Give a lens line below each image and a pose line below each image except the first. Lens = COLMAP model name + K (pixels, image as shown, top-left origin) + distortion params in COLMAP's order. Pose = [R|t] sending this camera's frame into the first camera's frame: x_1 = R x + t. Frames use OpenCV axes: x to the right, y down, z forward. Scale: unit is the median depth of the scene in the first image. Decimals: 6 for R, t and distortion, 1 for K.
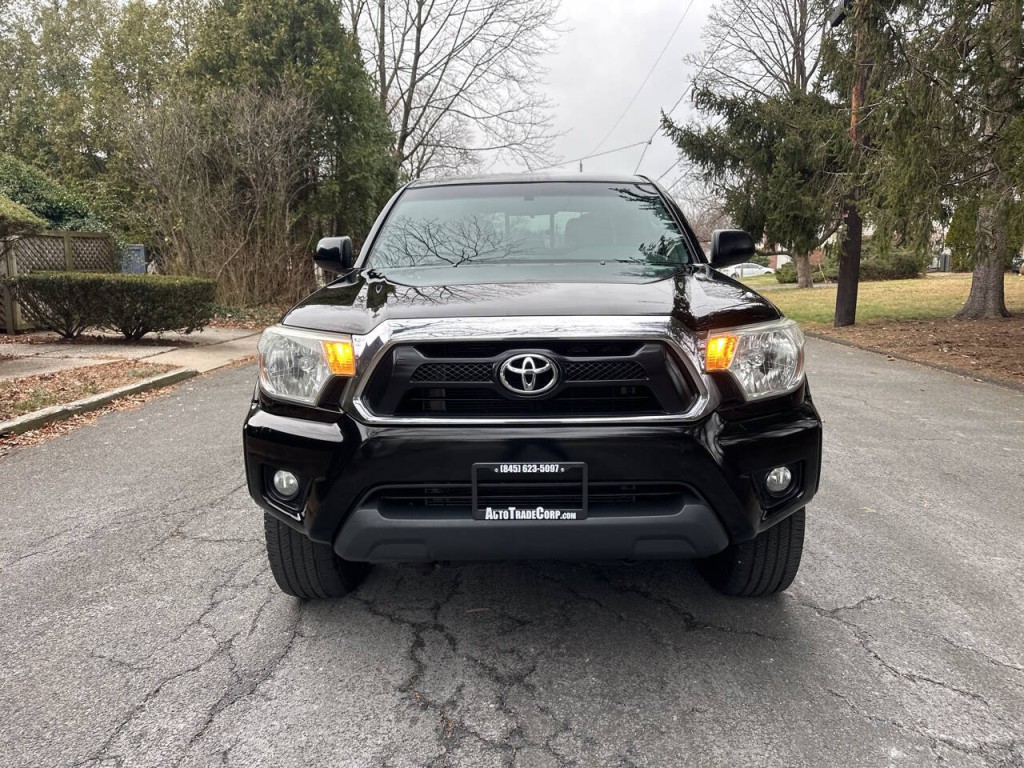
lens RADIAL K [[727.4, 0, 519.8], [0, 727.4, 381.2], [0, 0, 1]] dist [0.035986, -0.038347]
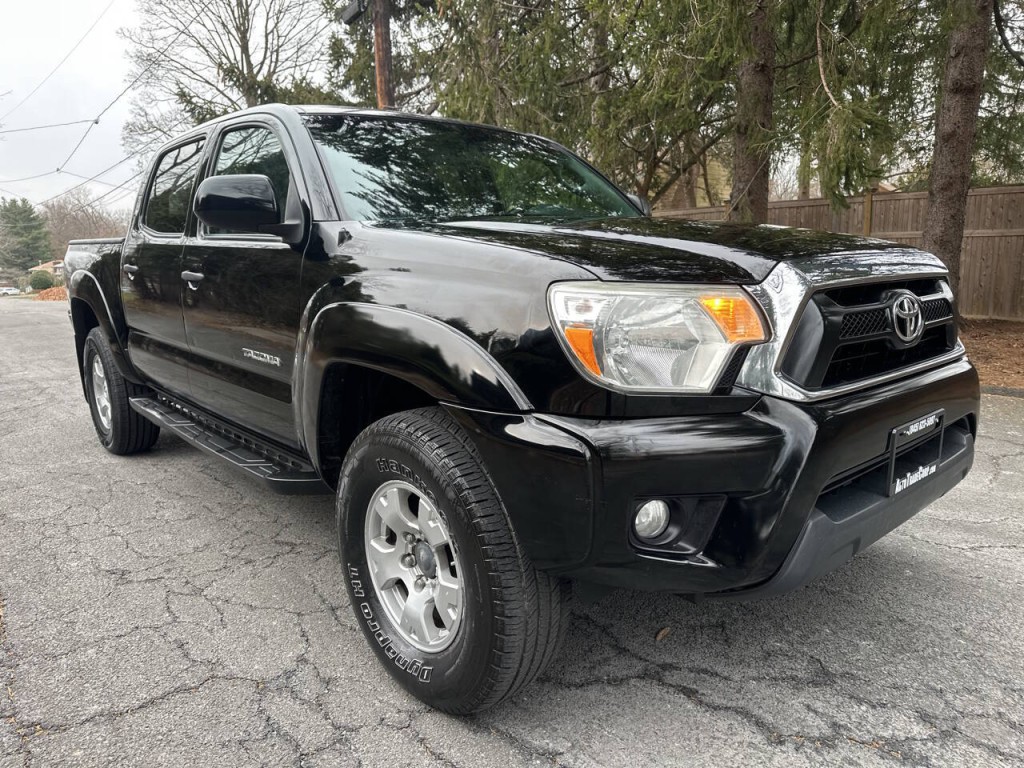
lens RADIAL K [[727.4, 0, 519.8], [0, 727.4, 381.2], [0, 0, 1]] dist [0.035986, -0.038347]
pose [[0.739485, -0.125243, 0.661420, -0.782164], [0.126418, 0.990896, 0.046293, -0.029957], [-0.661197, 0.049382, 0.748586, 0.539525]]
